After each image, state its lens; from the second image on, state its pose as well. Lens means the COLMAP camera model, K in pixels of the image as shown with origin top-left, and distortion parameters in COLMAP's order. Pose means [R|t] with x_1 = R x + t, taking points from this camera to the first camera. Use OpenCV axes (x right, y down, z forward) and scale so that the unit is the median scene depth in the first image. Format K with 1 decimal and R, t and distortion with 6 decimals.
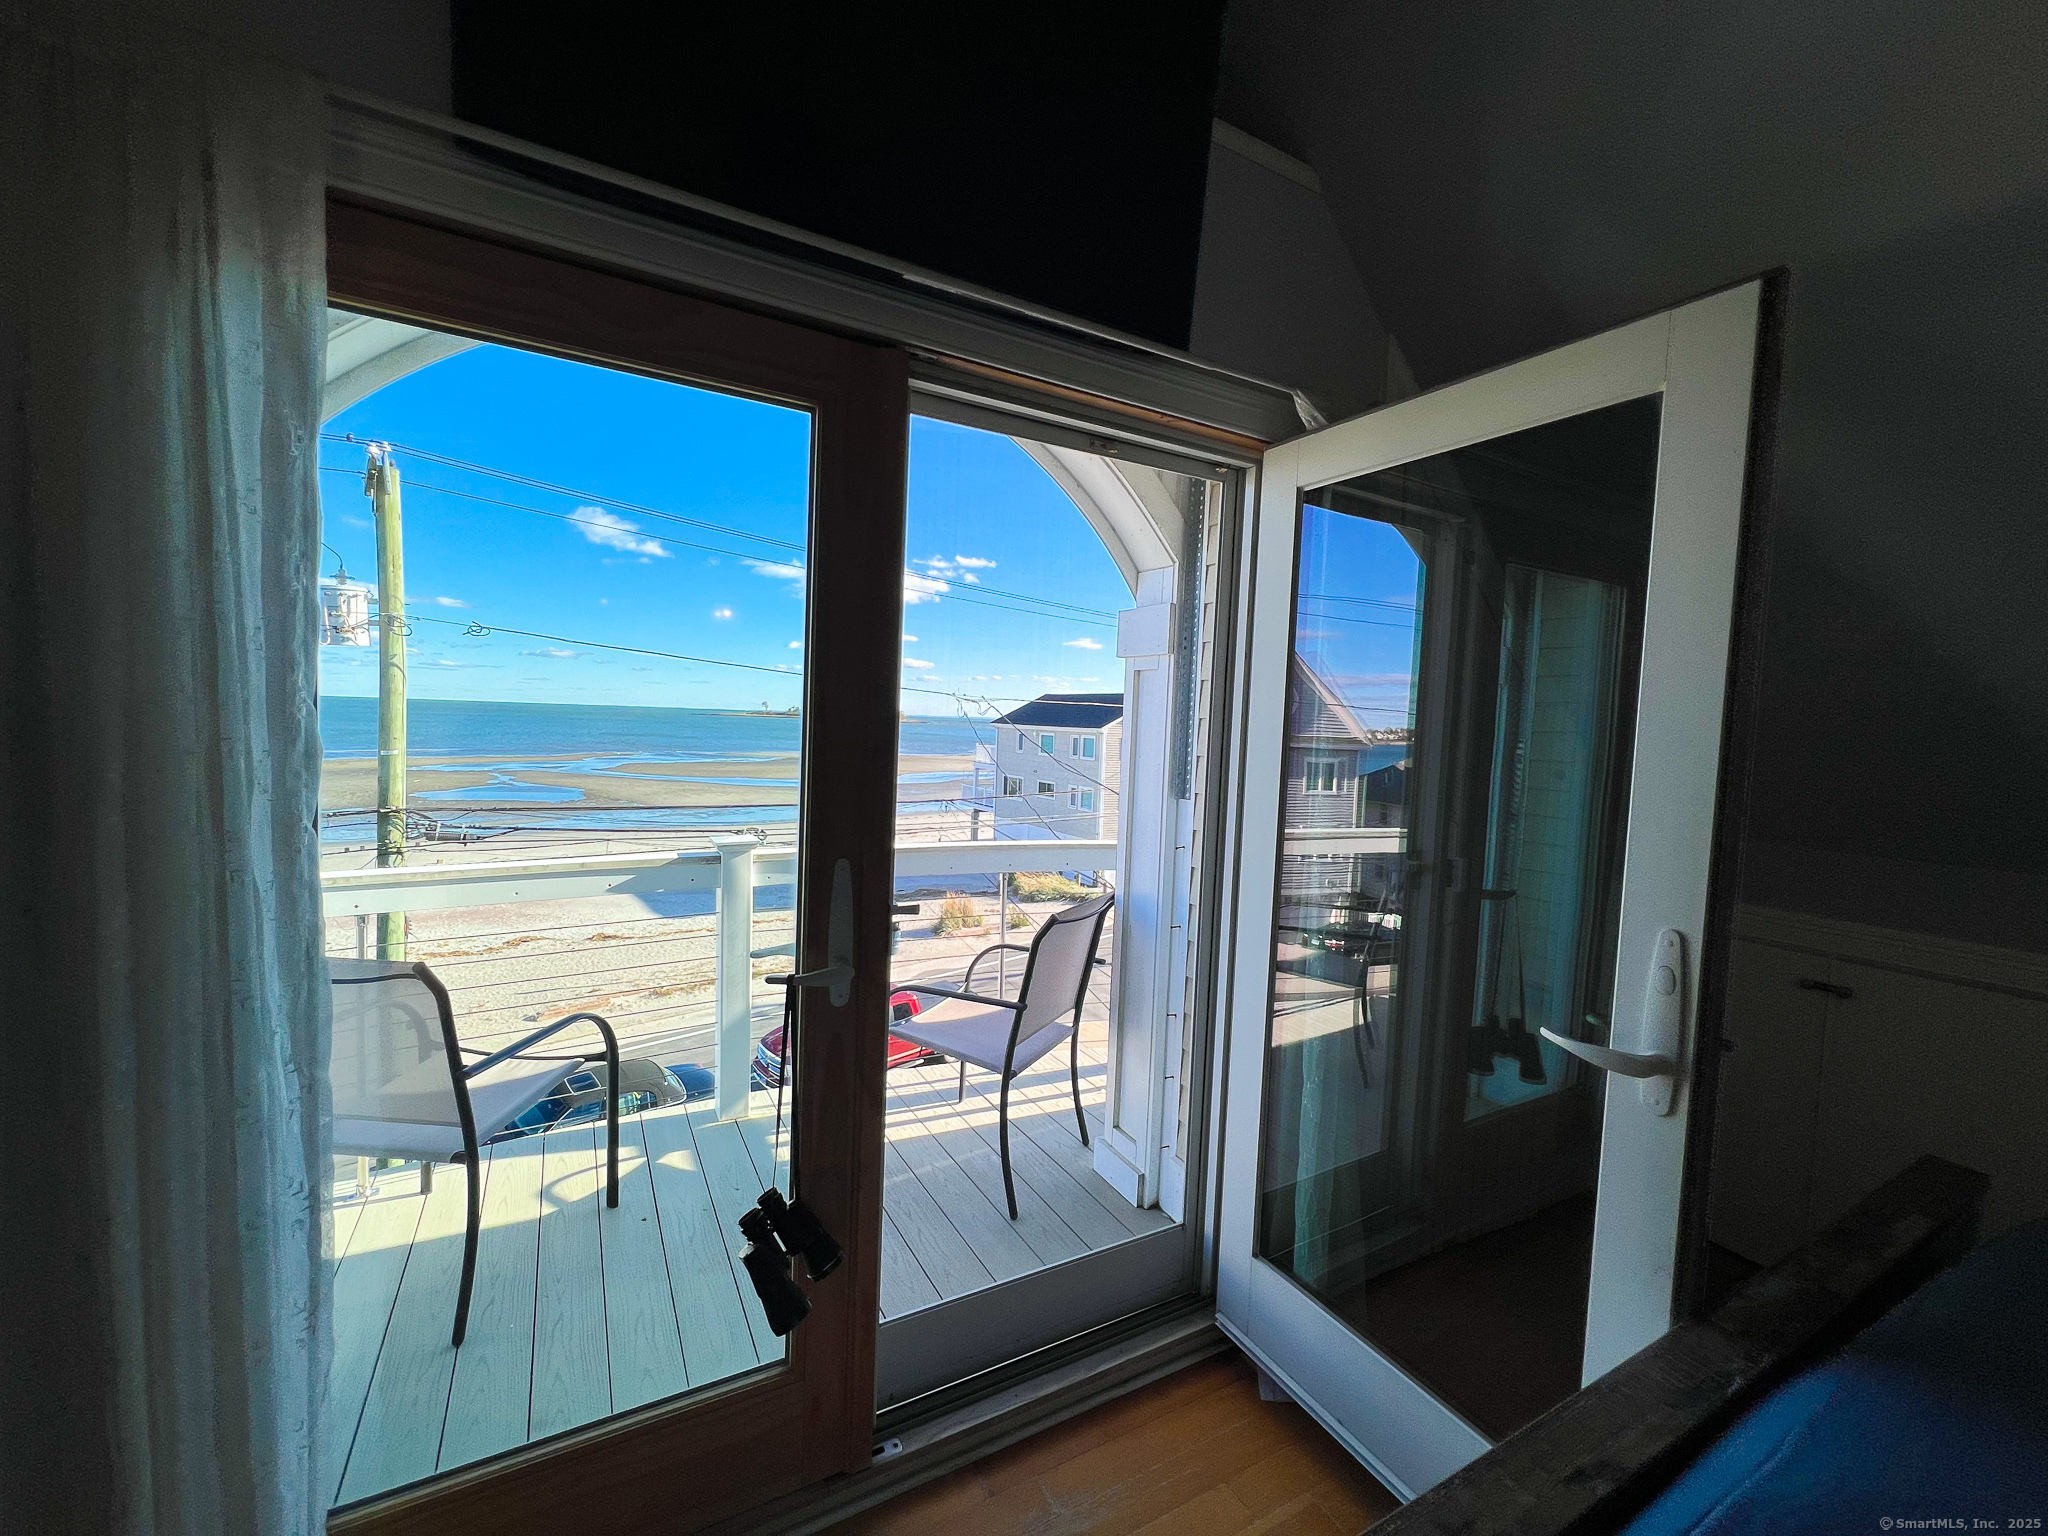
lens RADIAL K [[813.9, 0, 1022.9], [0, 813.9, 763.6], [0, 0, 1]] dist [-0.004560, 0.000192]
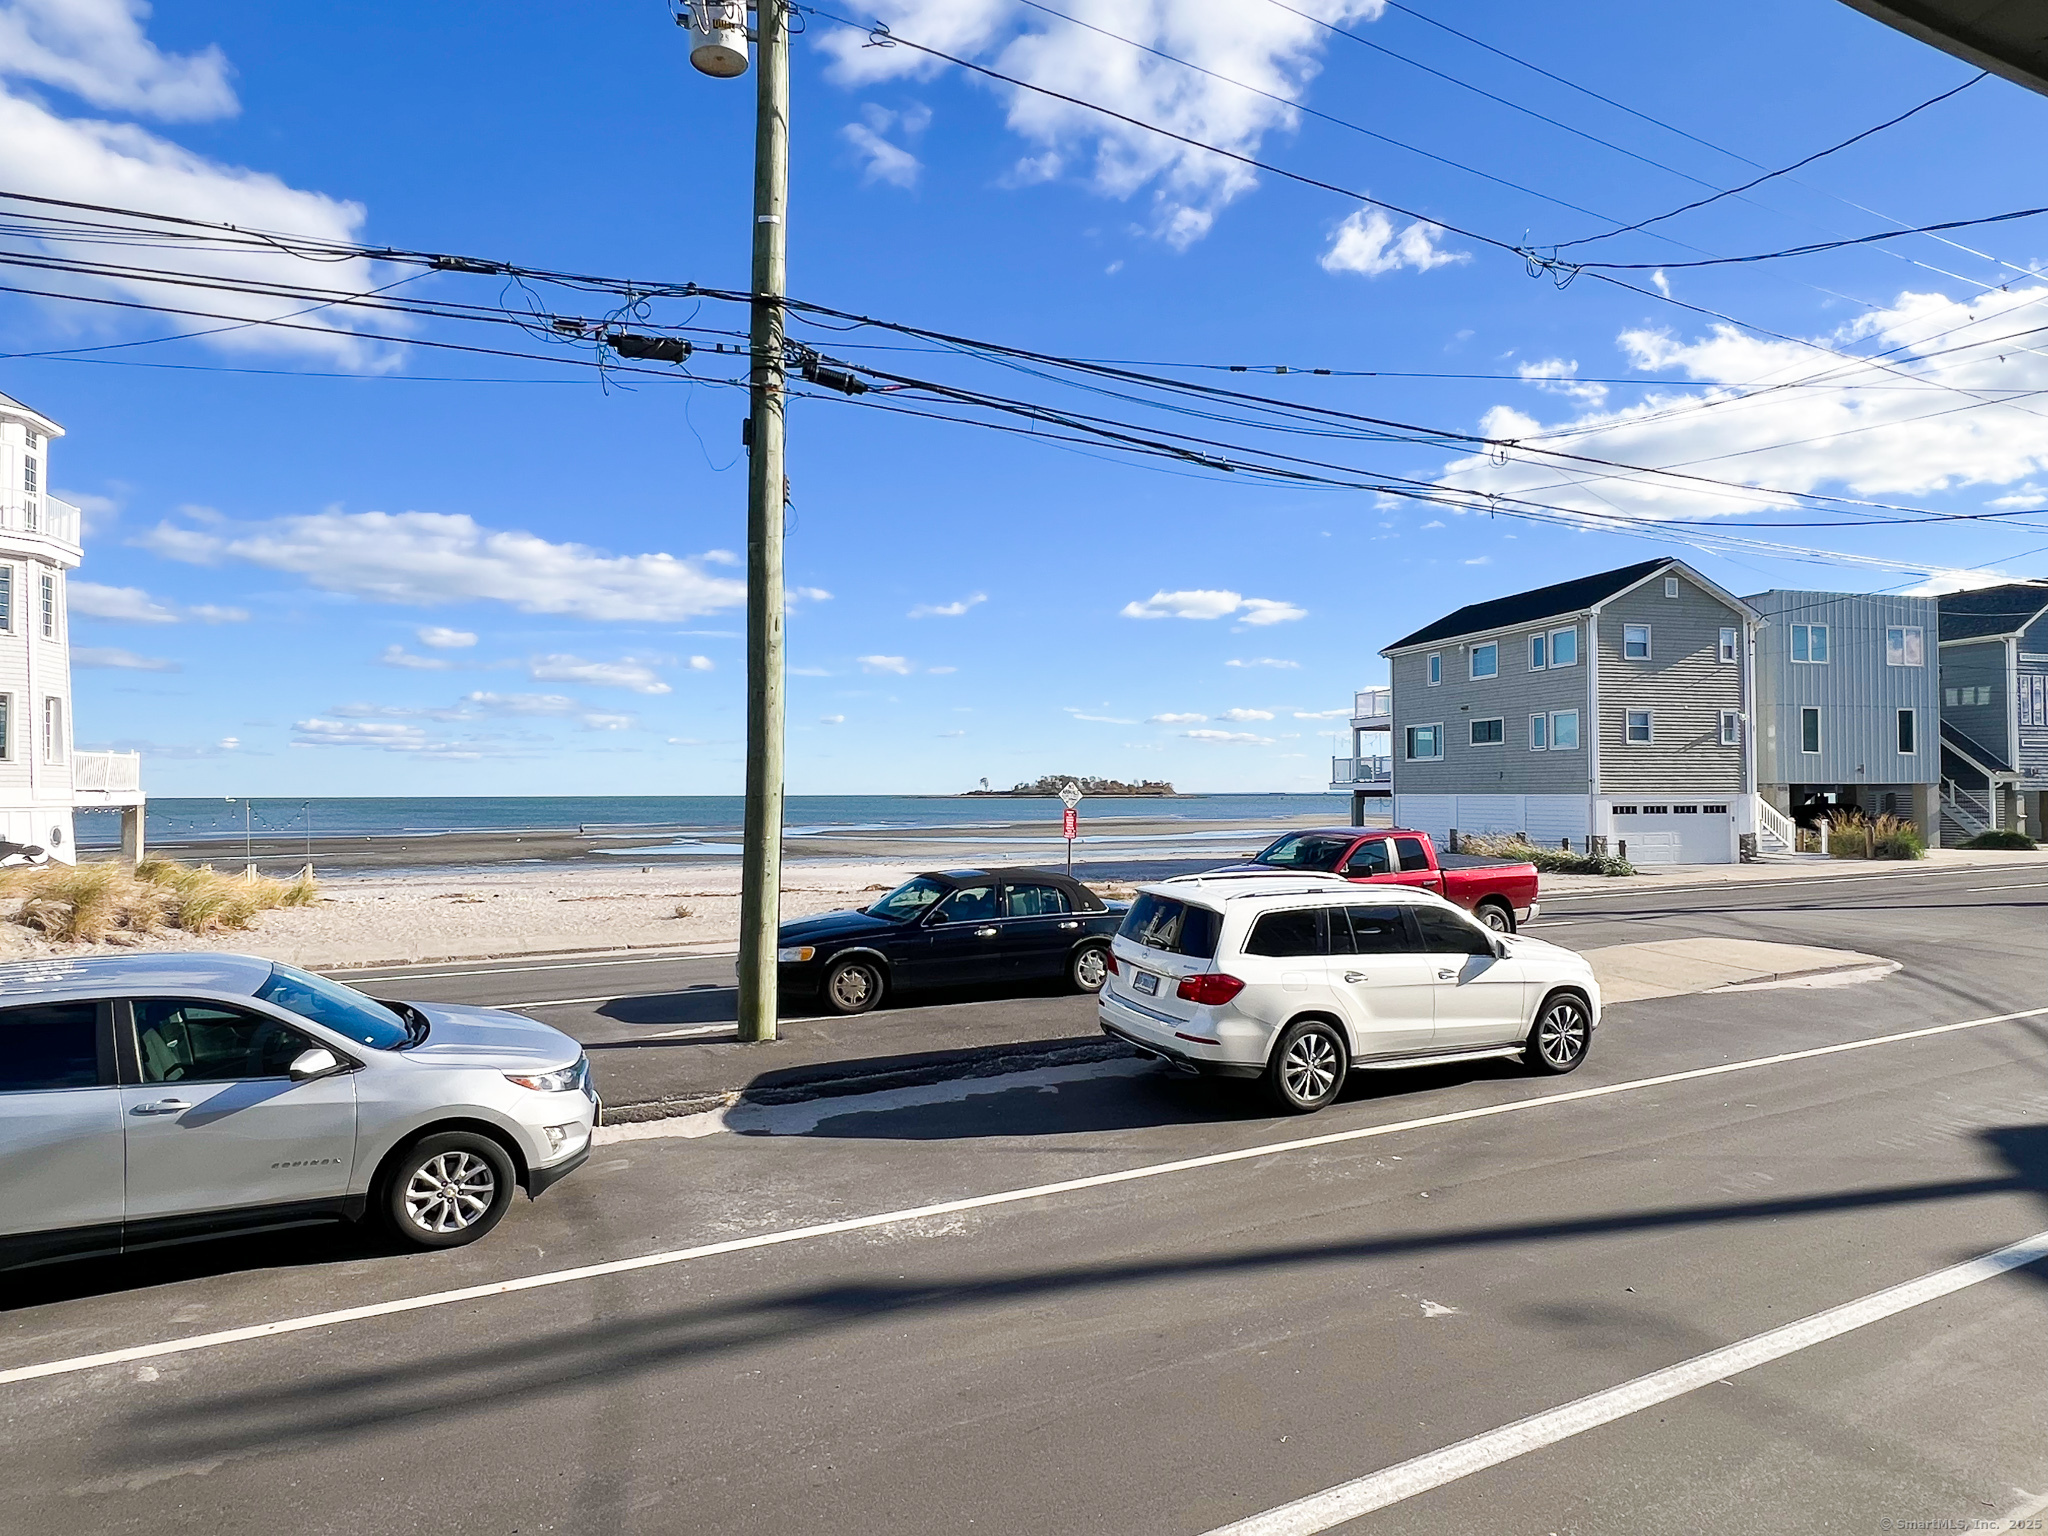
lens RADIAL K [[1159.1, 0, 1024.0], [0, 1159.1, 768.0], [0, 0, 1]] dist [-0.000087, -0.003405]
pose [[0.962421, -0.045510, -0.267723, -0.121950], [0.024400, 0.996362, -0.081656, 0.196547], [0.270465, 0.072055, 0.960030, 0.055663]]
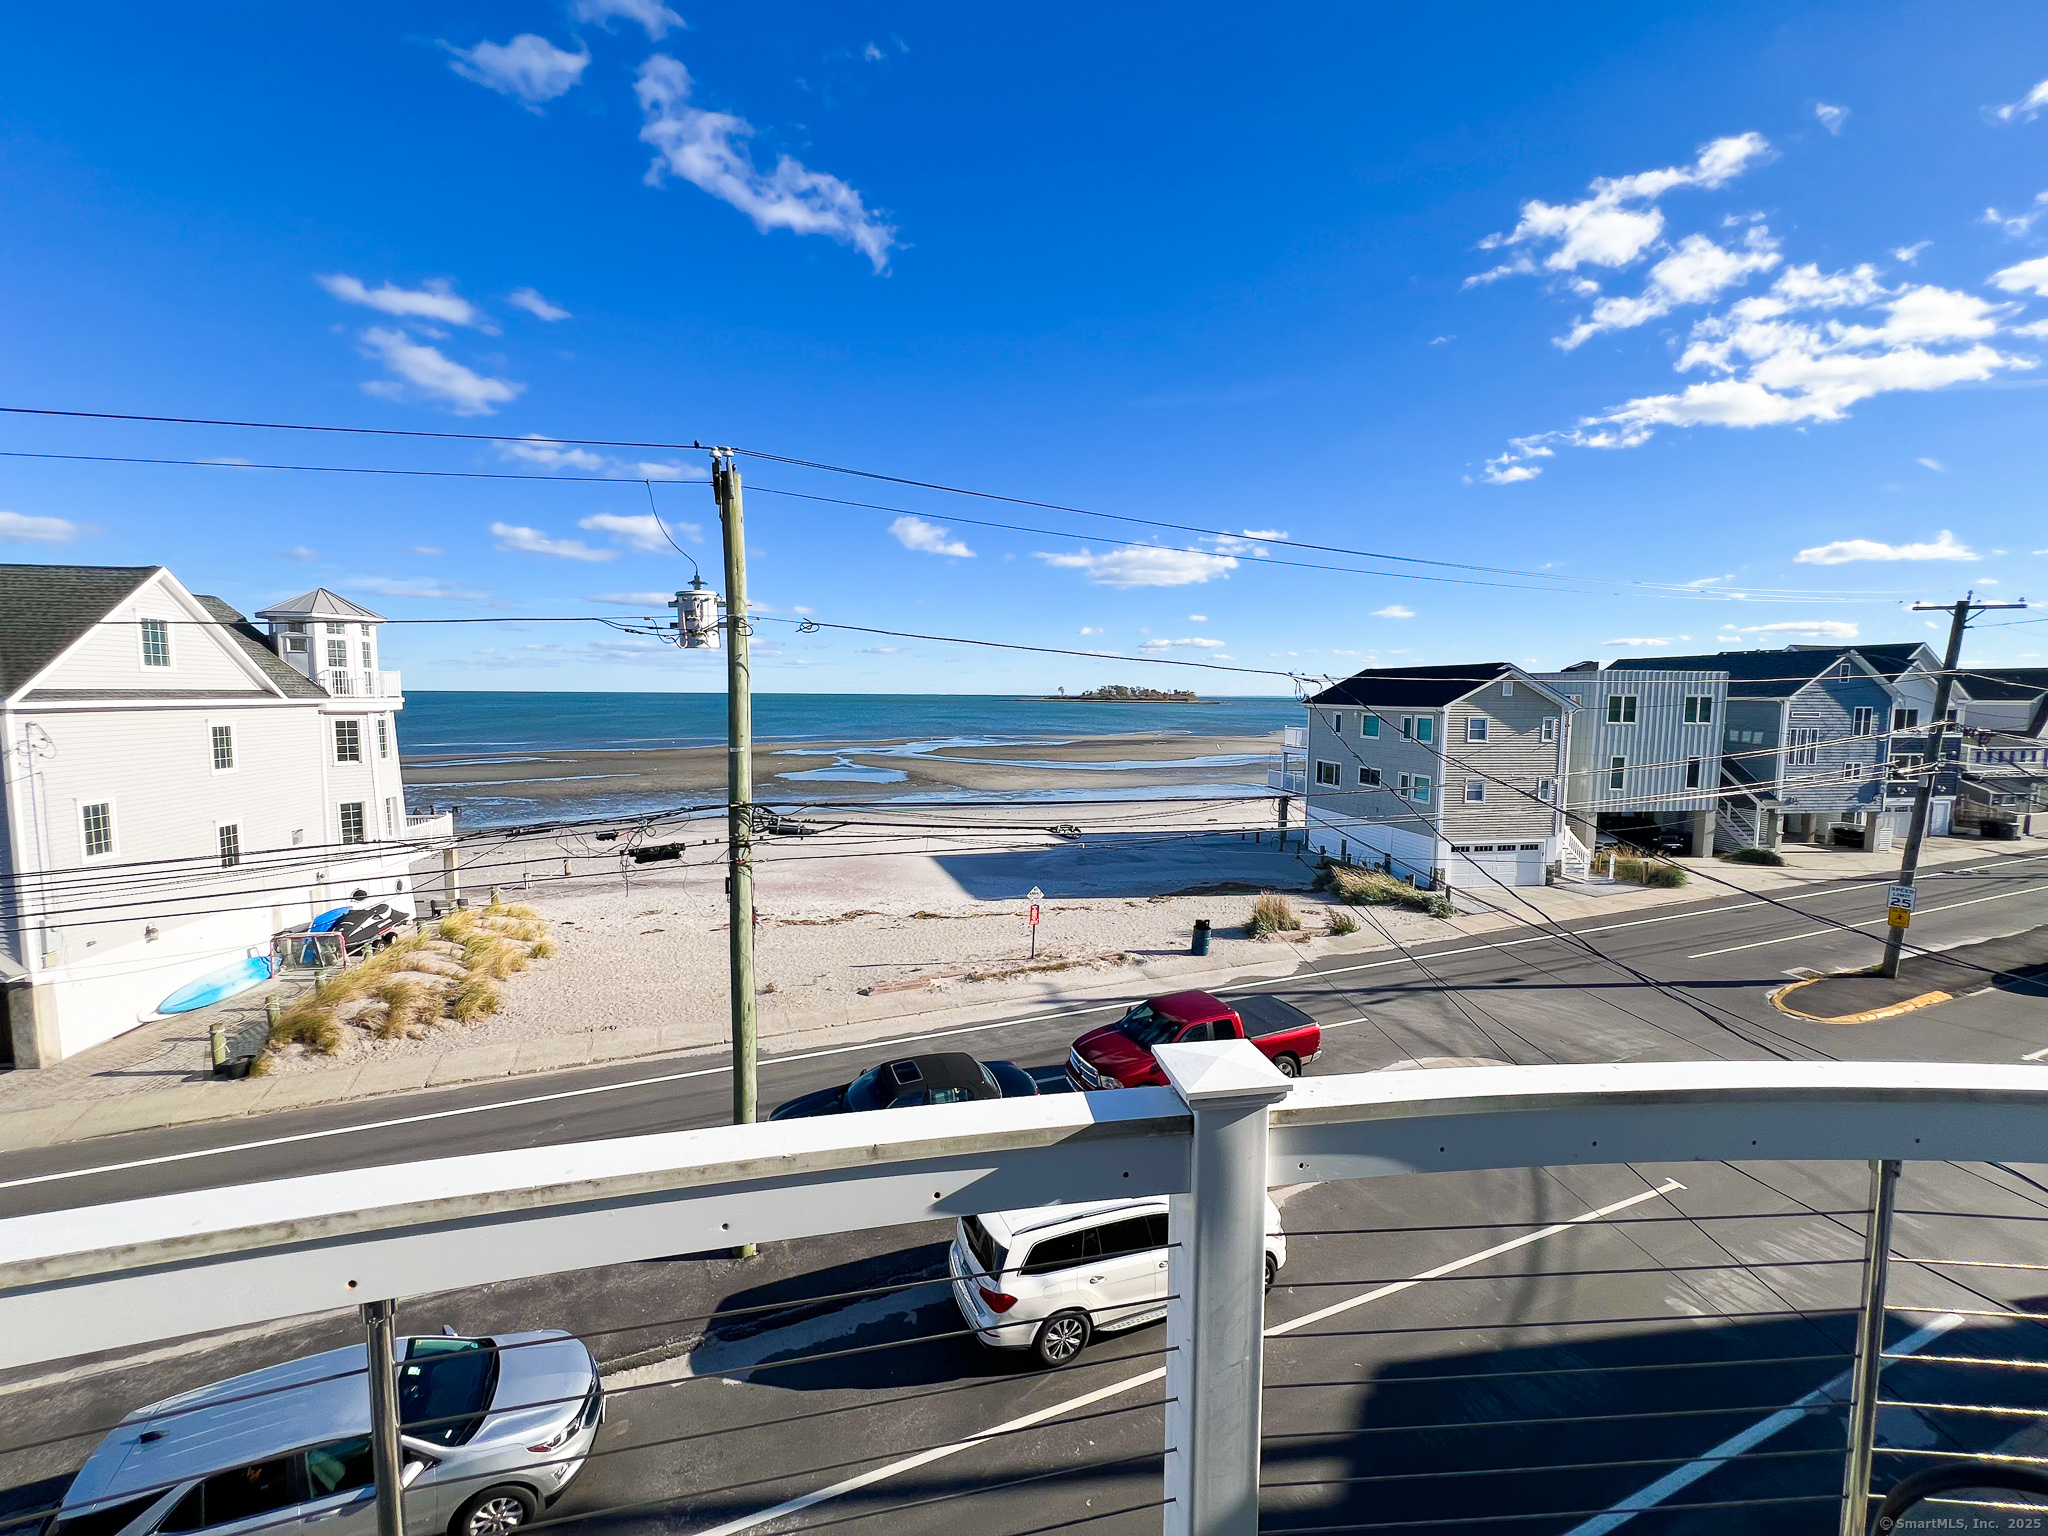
lens RADIAL K [[813.9, 0, 1022.9], [0, 813.9, 763.6], [0, 0, 1]] dist [-0.004560, 0.000192]
pose [[0.937919, 0.001498, -0.346851, -0.028548], [0.006207, 0.999758, 0.021102, -0.005606], [0.346798, -0.021944, 0.937683, 0.055616]]
